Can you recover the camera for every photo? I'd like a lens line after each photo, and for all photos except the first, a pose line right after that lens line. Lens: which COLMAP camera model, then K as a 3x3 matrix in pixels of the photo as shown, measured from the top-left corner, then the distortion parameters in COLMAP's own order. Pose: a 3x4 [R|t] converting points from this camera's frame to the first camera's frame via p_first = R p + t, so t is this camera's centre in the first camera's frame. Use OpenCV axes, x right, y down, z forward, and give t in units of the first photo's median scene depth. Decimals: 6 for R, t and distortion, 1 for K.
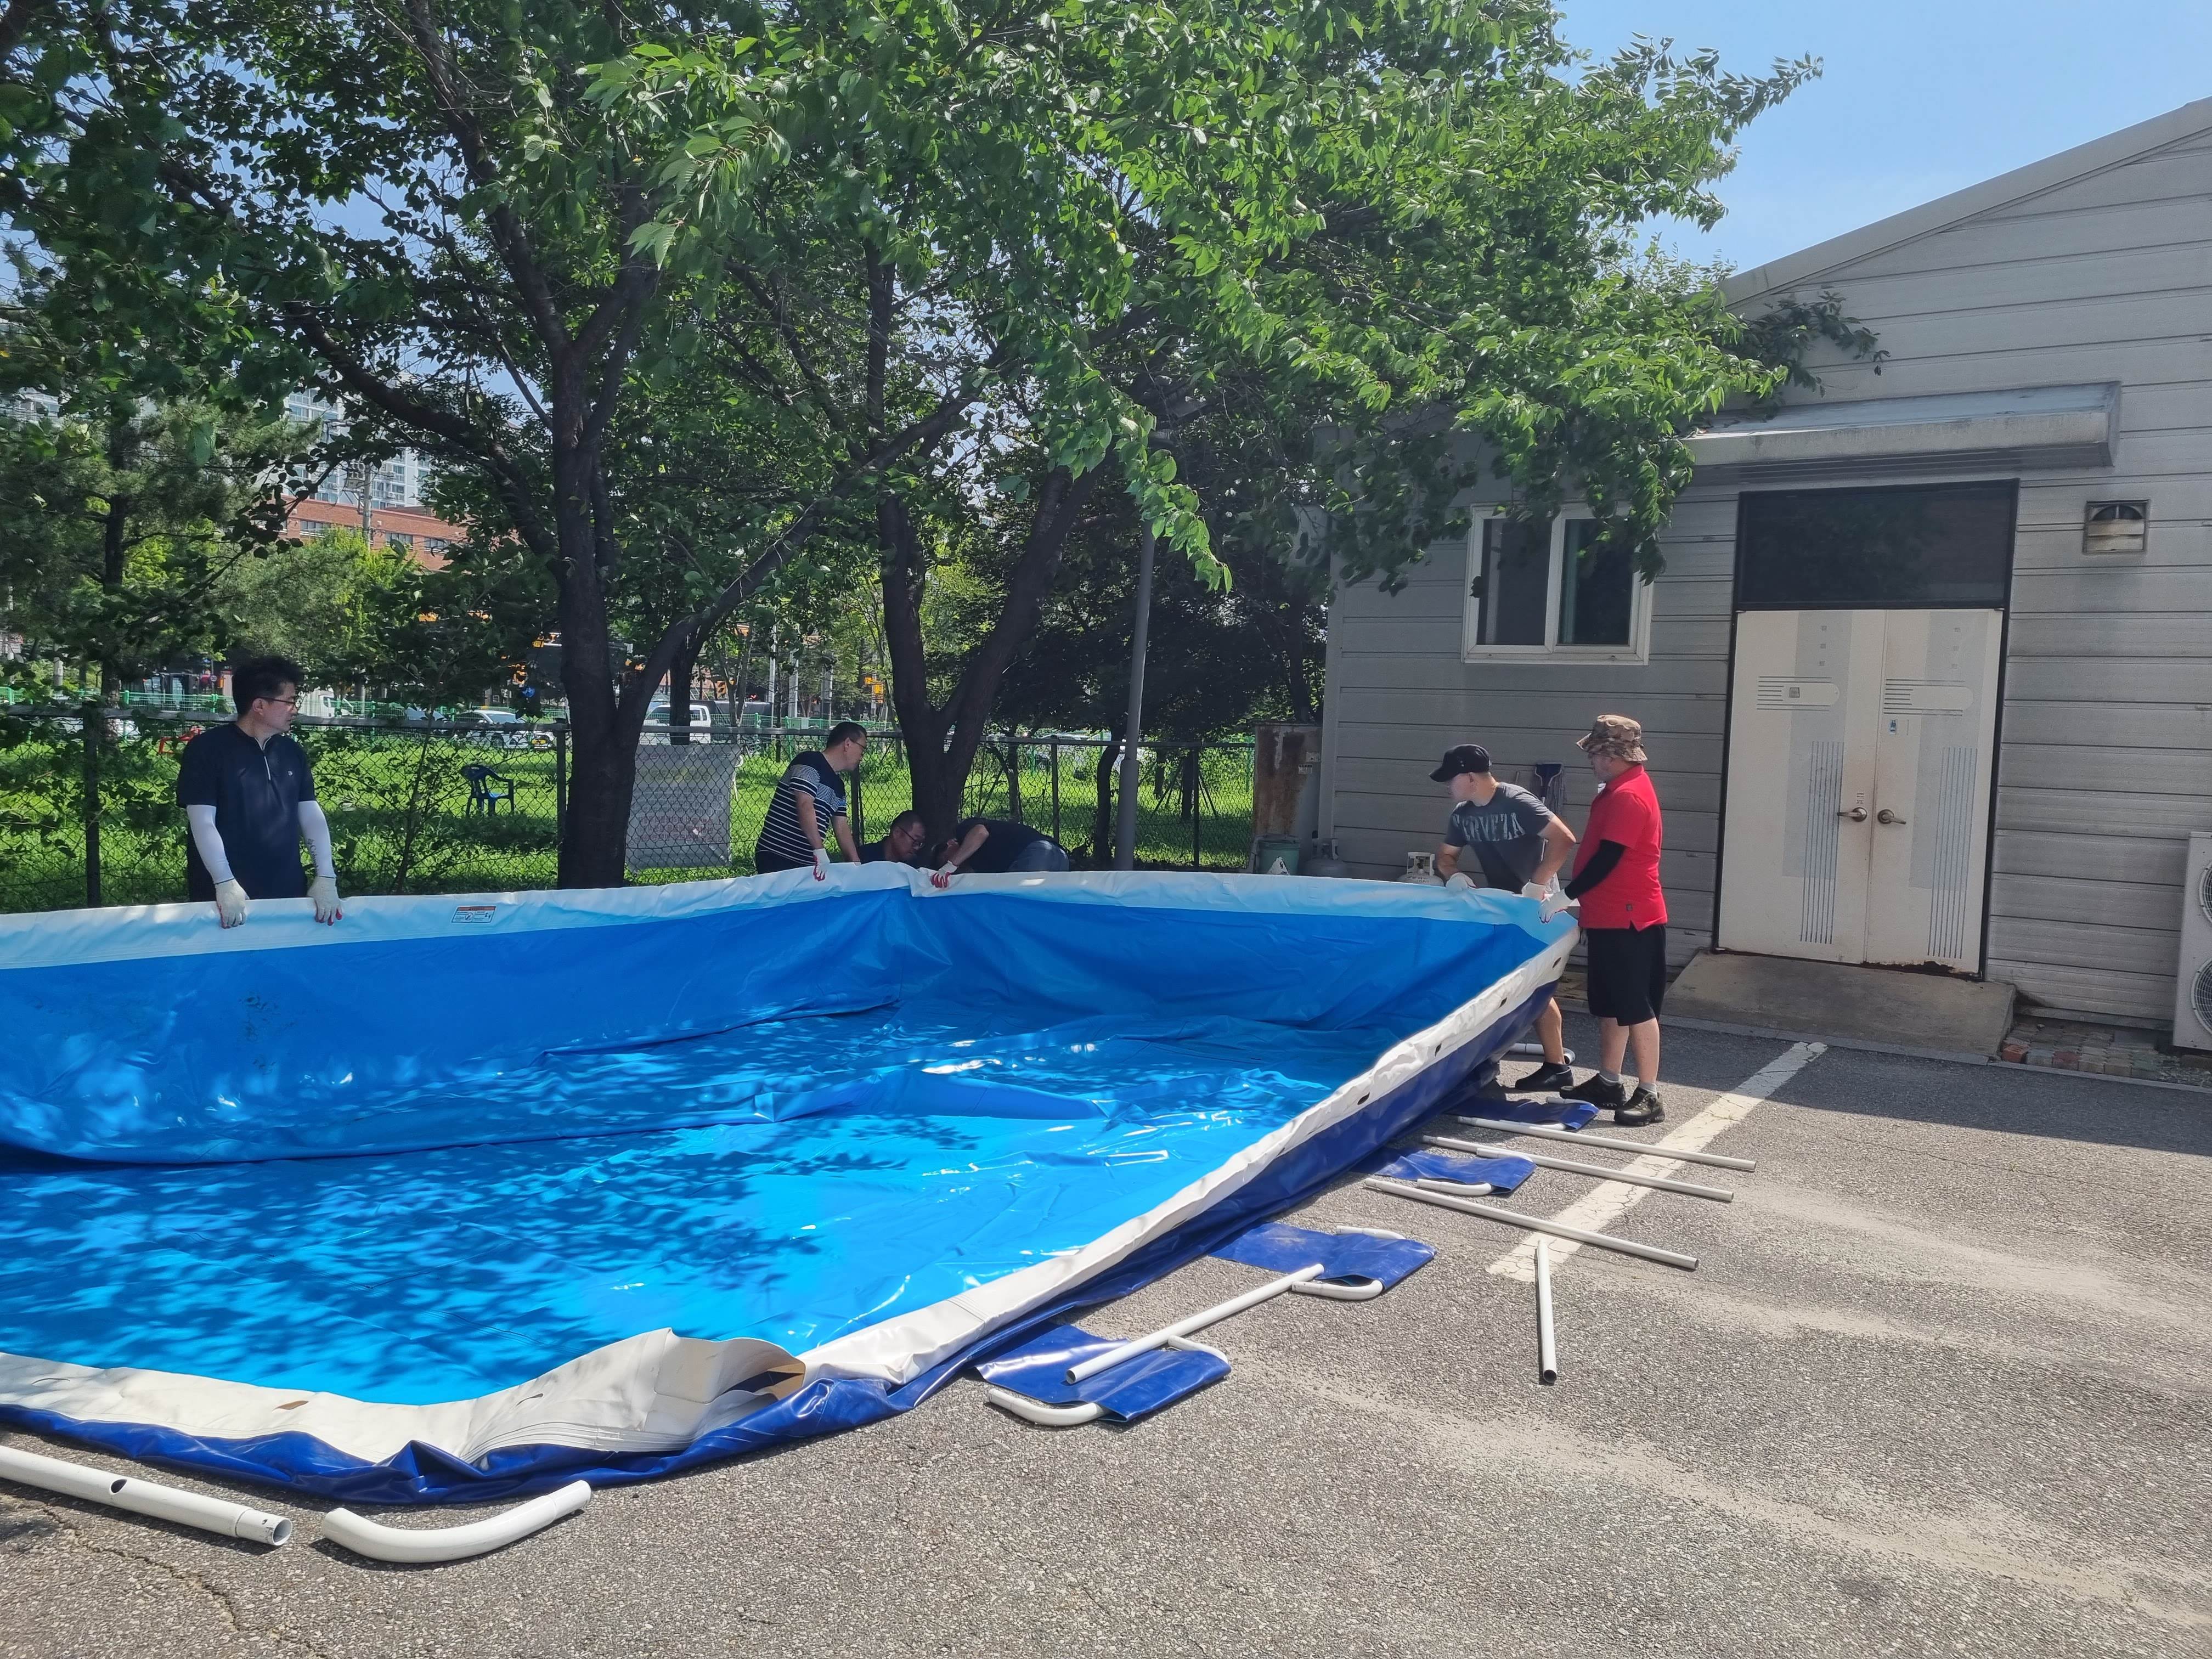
lens RADIAL K [[1665.2, 0, 1110.0], [0, 1665.2, 792.7], [0, 0, 1]] dist [0.048527, -0.046798]
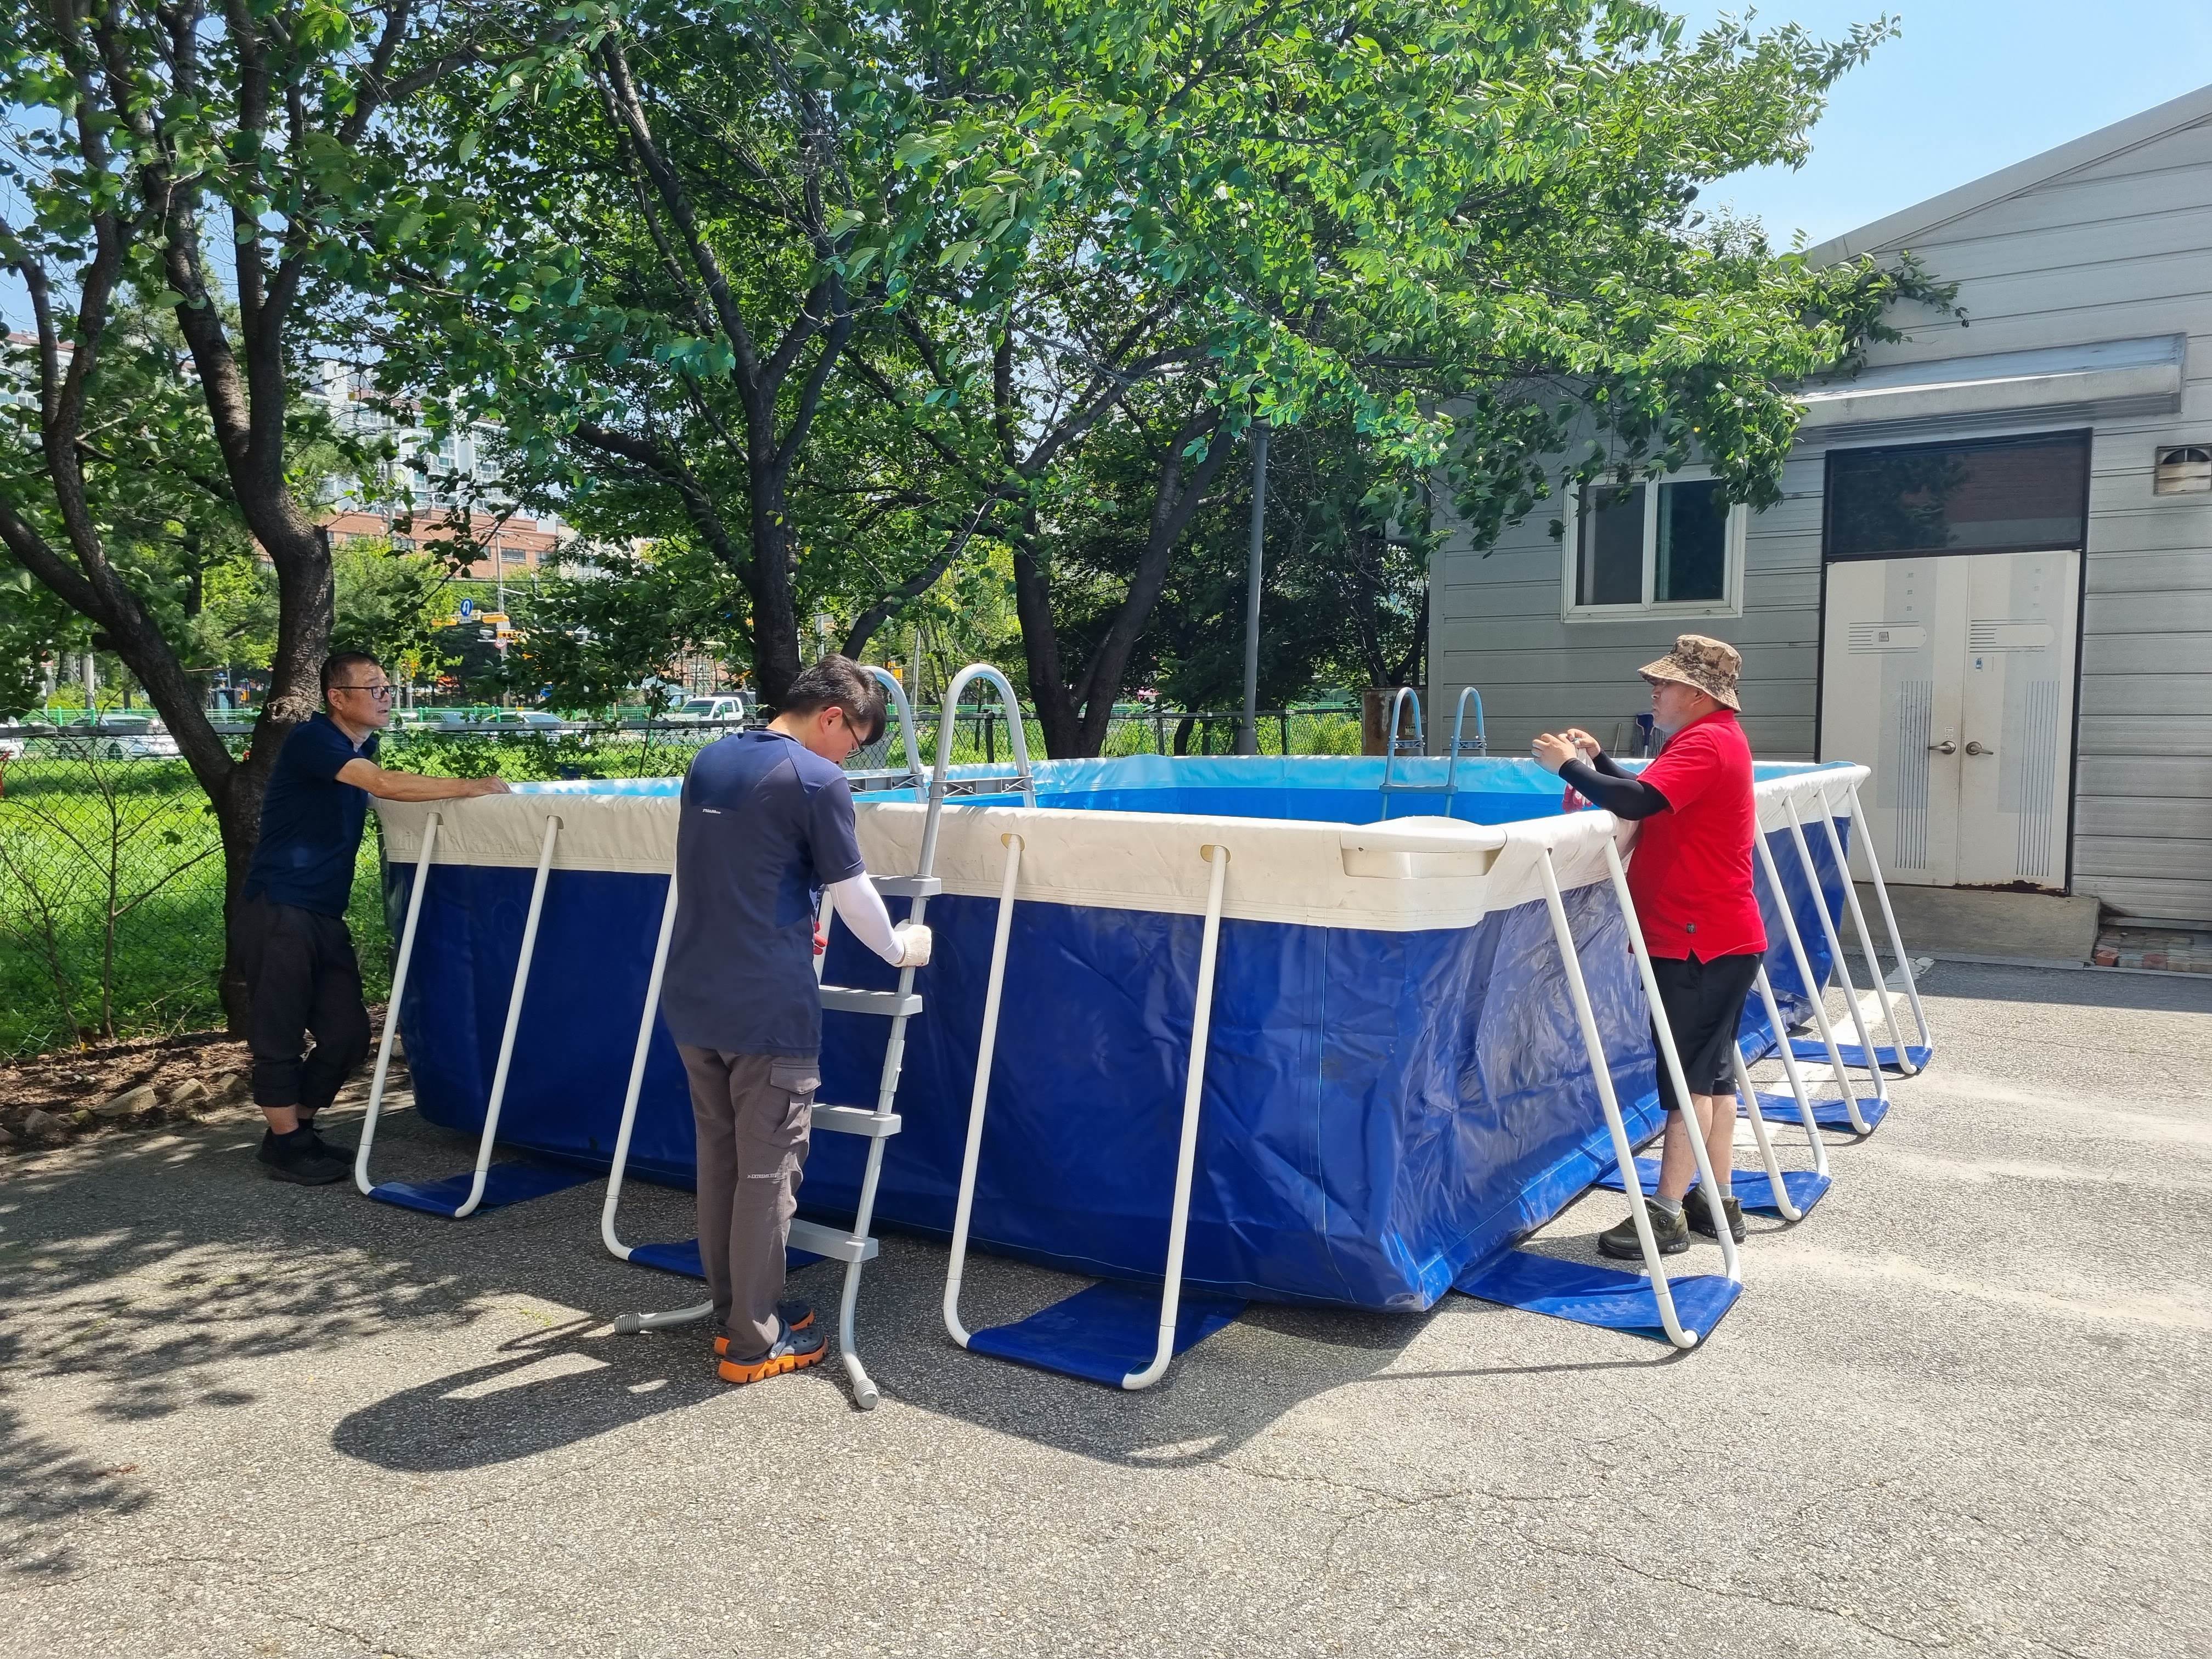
lens RADIAL K [[1654.6, 0, 1106.0], [0, 1654.6, 829.5], [0, 0, 1]] dist [0.051875, -0.060895]
pose [[0.998942, -0.044569, -0.011326, -0.097223], [0.044968, 0.998271, 0.037864, 0.000728], [0.009619, -0.038333, 0.999219, -0.090676]]
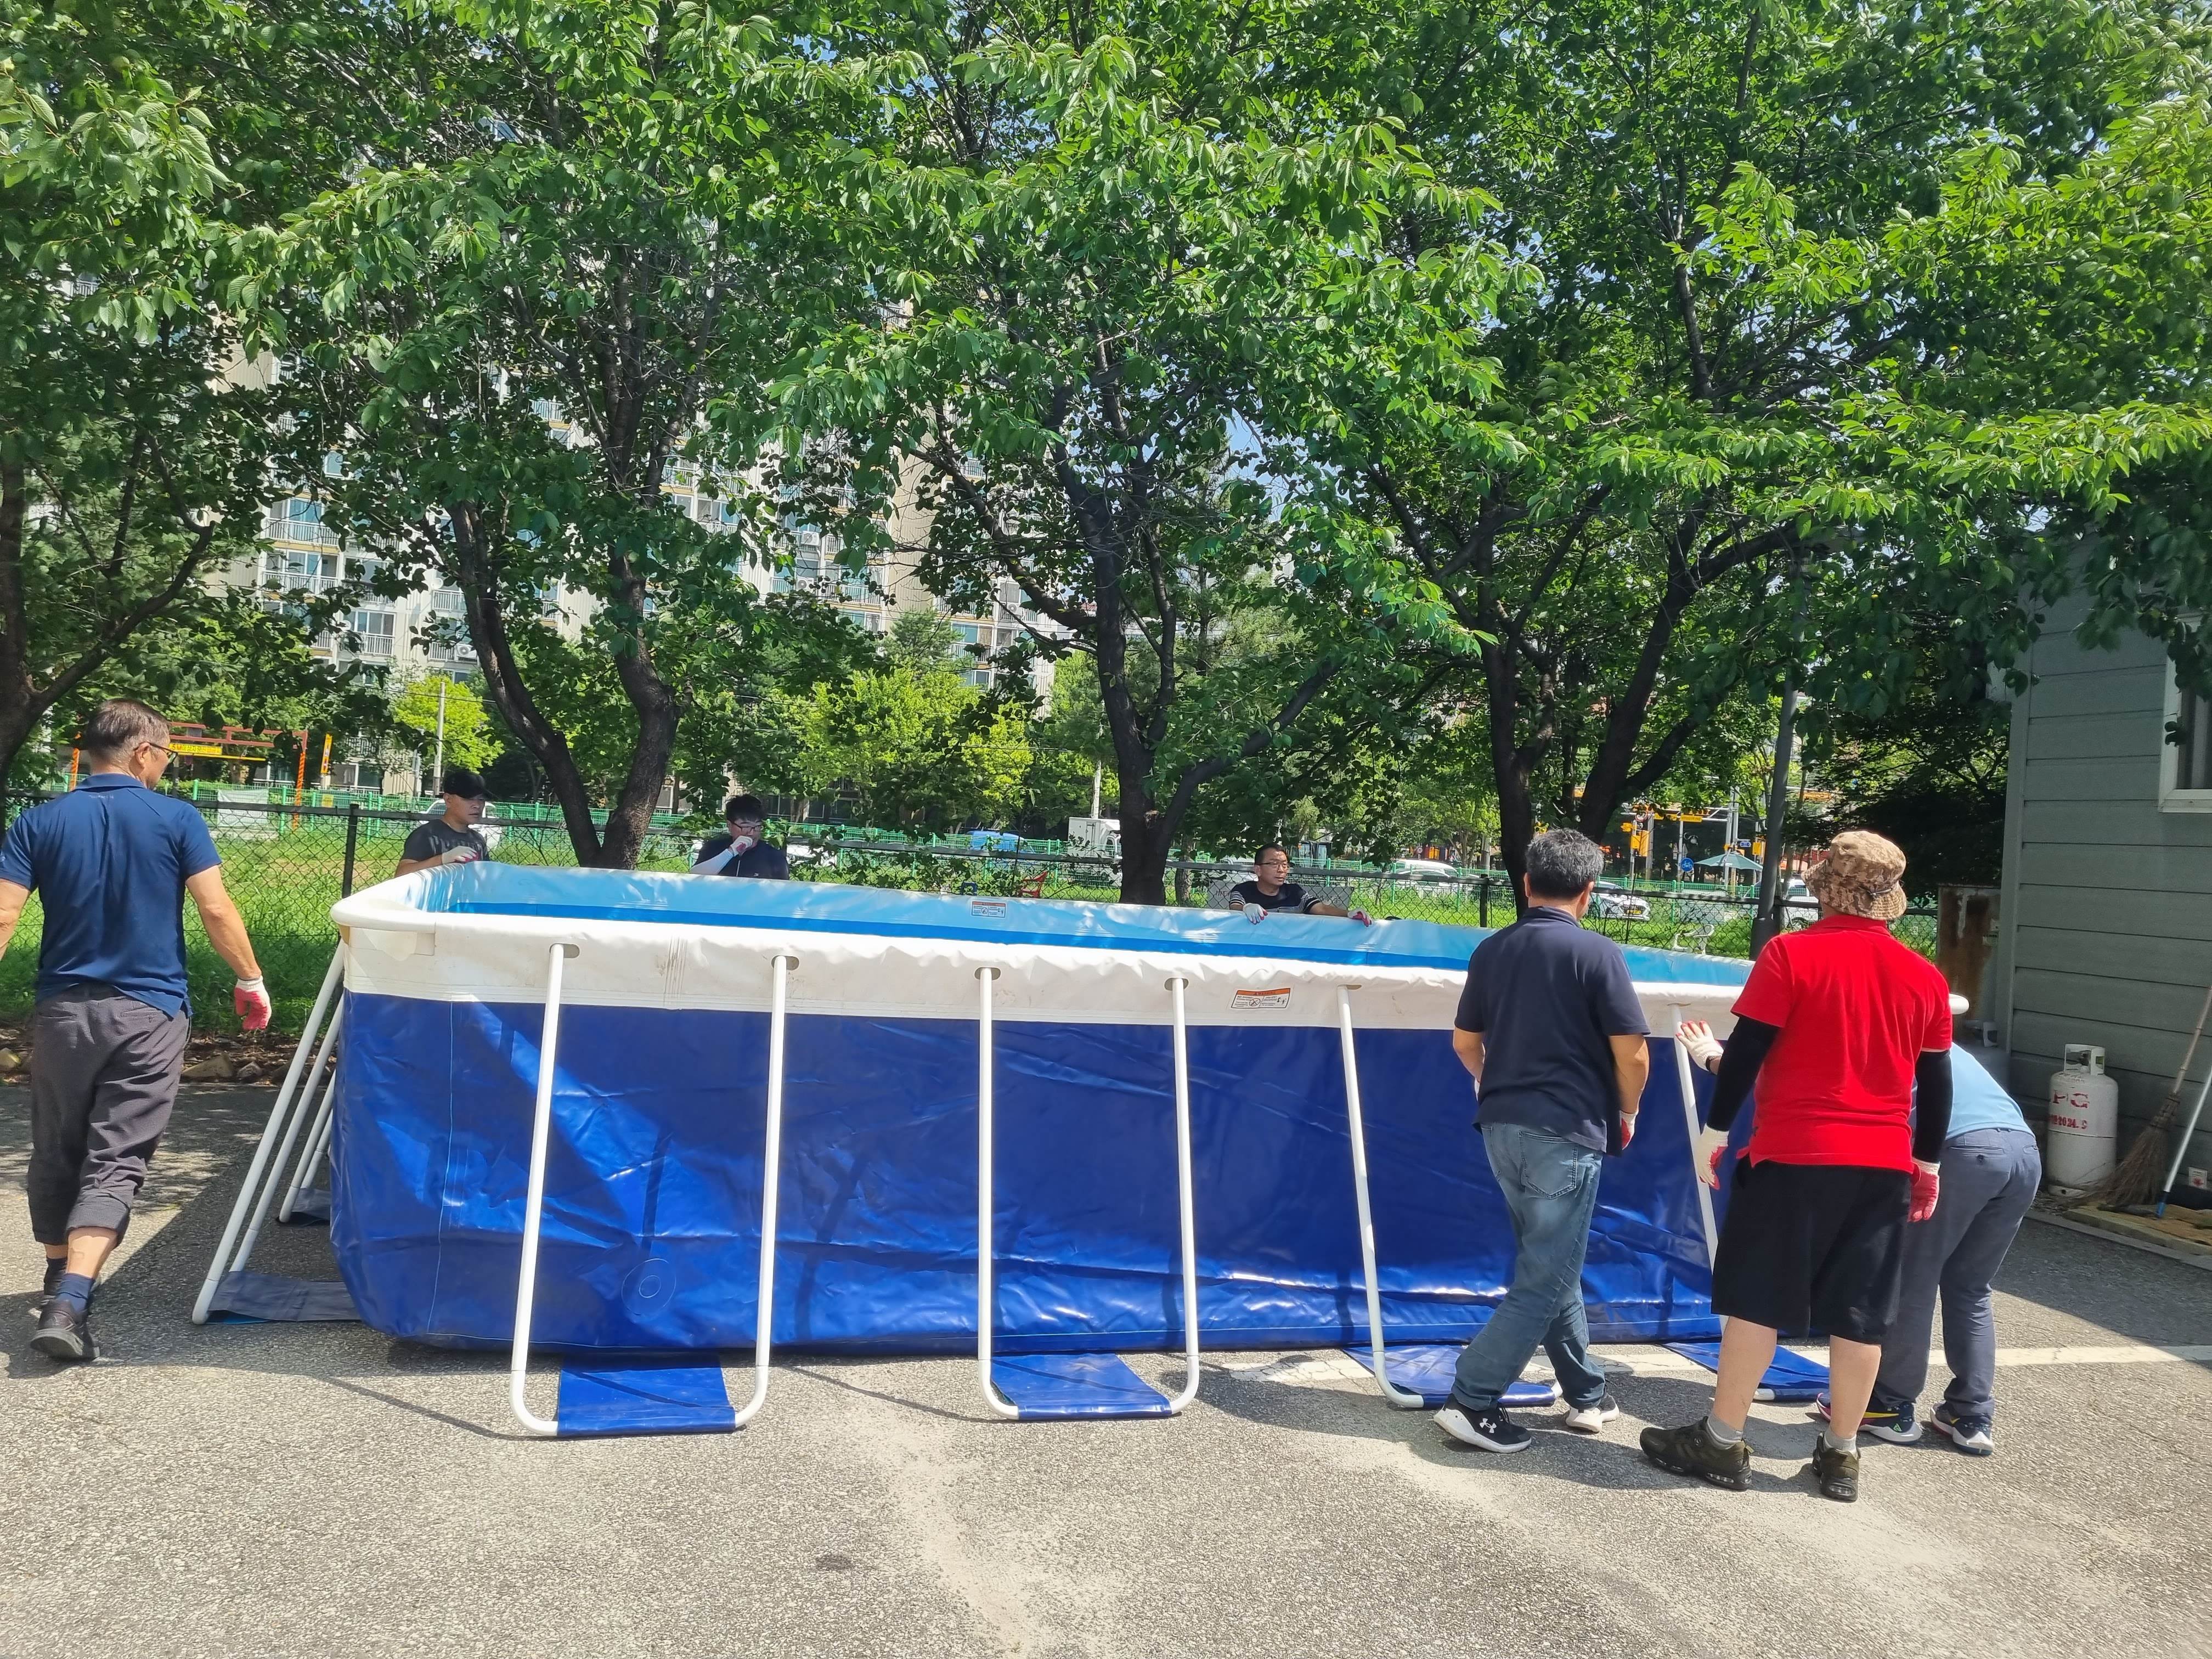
lens RADIAL K [[1666.8, 0, 1121.7], [0, 1666.8, 778.1], [0, 0, 1]] dist [0.069651, -0.080220]
pose [[0.763451, -0.017880, -0.645619, 0.465621], [-0.055840, 0.994047, -0.093560, 0.012782], [0.643448, 0.107479, 0.757907, 0.067328]]
